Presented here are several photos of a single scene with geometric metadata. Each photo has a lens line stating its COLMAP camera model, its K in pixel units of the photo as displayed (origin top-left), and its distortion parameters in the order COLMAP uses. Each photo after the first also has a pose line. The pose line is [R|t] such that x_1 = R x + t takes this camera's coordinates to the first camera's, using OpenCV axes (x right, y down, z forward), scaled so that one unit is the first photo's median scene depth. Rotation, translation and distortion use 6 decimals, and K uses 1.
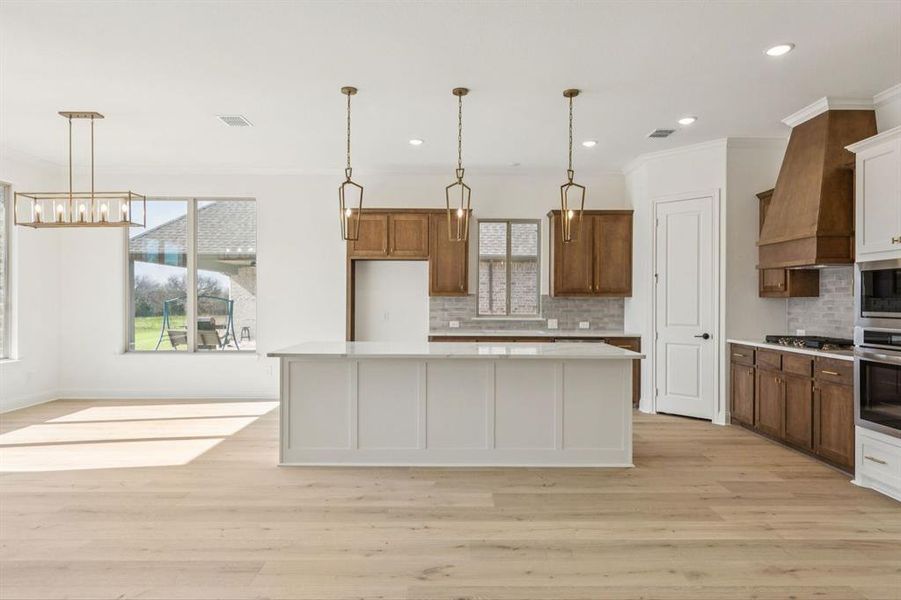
lens RADIAL K [[529.5, 0, 448.5], [0, 529.5, 302.6], [0, 0, 1]] dist [0.009204, 0.002953]
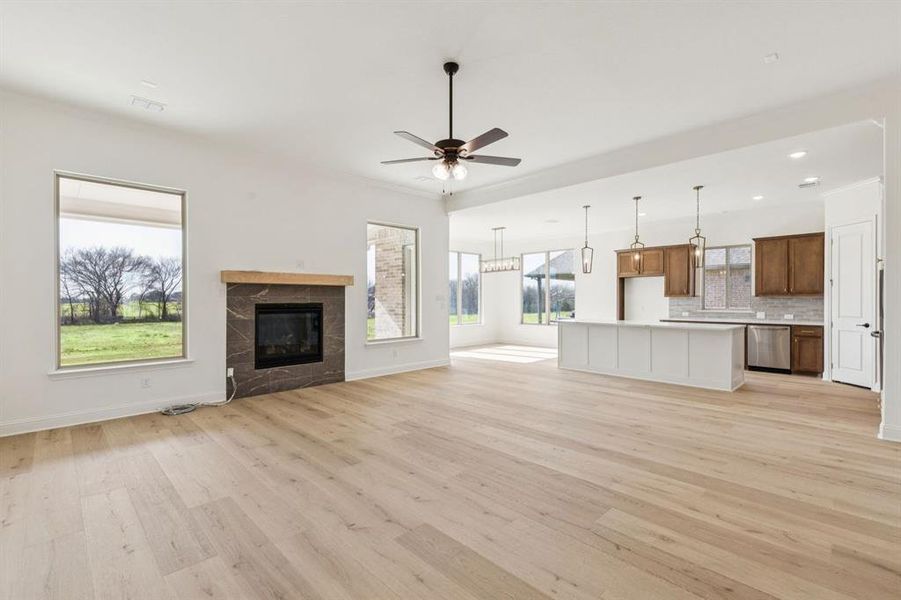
lens RADIAL K [[404.3, 0, 459.3], [0, 404.3, 301.7], [0, 0, 1]] dist [0.006964, 0.001924]
pose [[0.706338, -0.000221, -0.707875, 0.422083], [0.000262, 1.000000, -0.000050, 0.002900], [0.707875, -0.000150, 0.706338, -0.390942]]
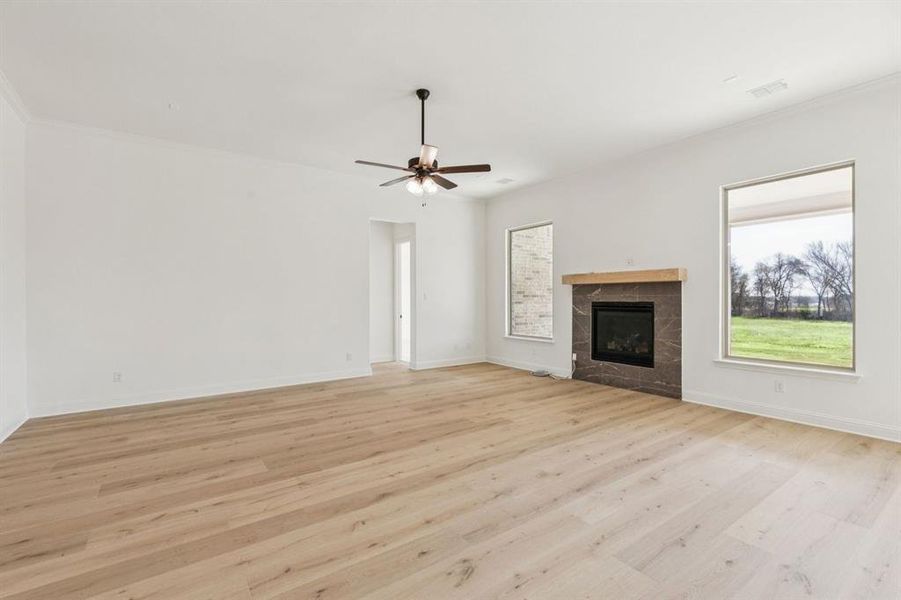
lens RADIAL K [[407.7, 0, 455.2], [0, 407.7, 301.5], [0, 0, 1]] dist [0.016203, 0.001171]
pose [[-0.811070, 0.005689, -0.584921, 0.356988], [-0.002391, 0.999912, 0.013040, -0.005017], [0.584944, 0.011975, -0.810985, 0.462122]]
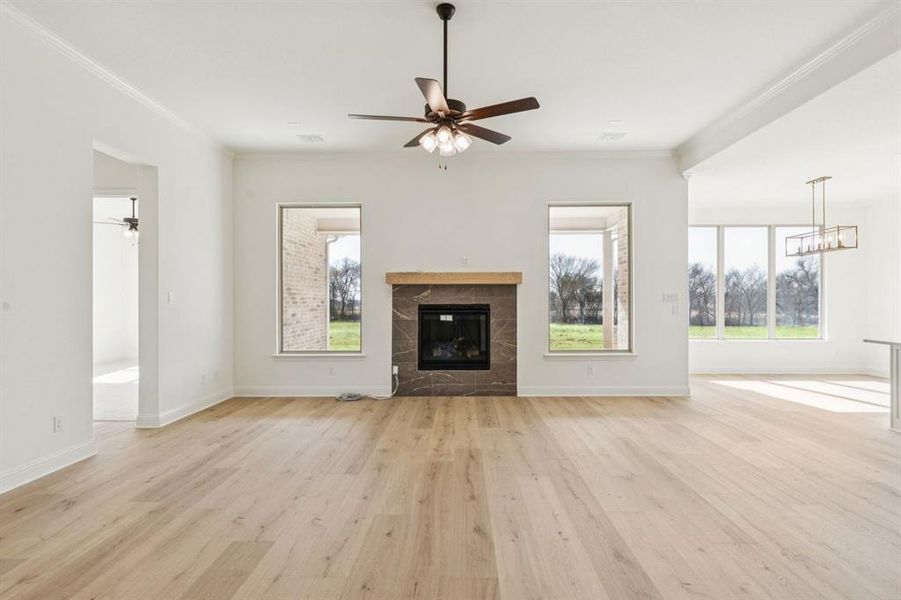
lens RADIAL K [[494.9, 0, 460.8], [0, 494.9, 301.4], [0, 0, 1]] dist [0.000053, -0.000716]
pose [[-0.002246, 0.001083, -0.999997, 0.550445], [-0.002672, 0.999996, 0.001089, -0.000542], [0.999994, 0.002674, -0.002243, -0.021729]]
